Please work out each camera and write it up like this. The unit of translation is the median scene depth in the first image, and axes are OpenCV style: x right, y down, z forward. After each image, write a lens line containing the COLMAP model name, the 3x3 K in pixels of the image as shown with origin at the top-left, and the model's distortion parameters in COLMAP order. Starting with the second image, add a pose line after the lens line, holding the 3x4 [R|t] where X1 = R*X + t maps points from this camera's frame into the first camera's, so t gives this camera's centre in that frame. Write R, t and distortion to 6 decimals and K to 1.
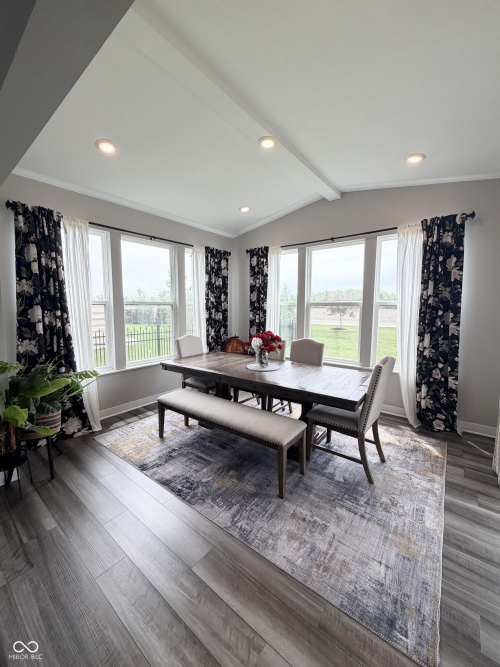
lens RADIAL K [[265.4, 0, 250.3], [0, 265.4, 333.1], [0, 0, 1]] dist [-0.000899, 0.000239]
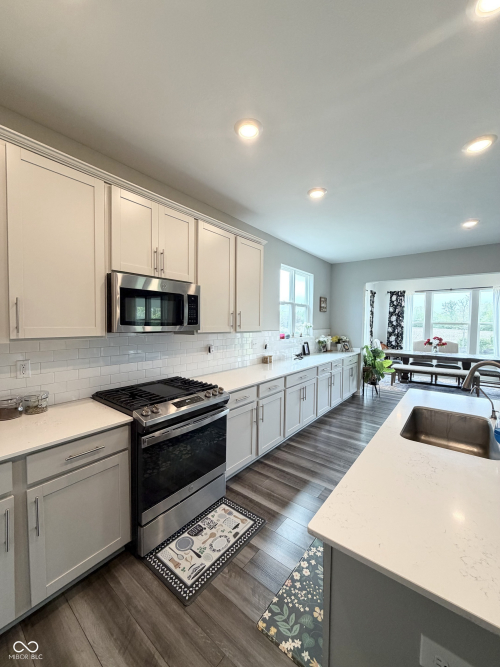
lens RADIAL K [[265.4, 0, 247.9], [0, 265.4, 332.3], [0, 0, 1]] dist [-0.000899, 0.000239]
pose [[0.999899, 0.013253, -0.005126, -0.940622], [-0.013573, 0.997564, -0.068420, 0.083173], [0.004207, 0.068482, 0.997643, -0.725356]]
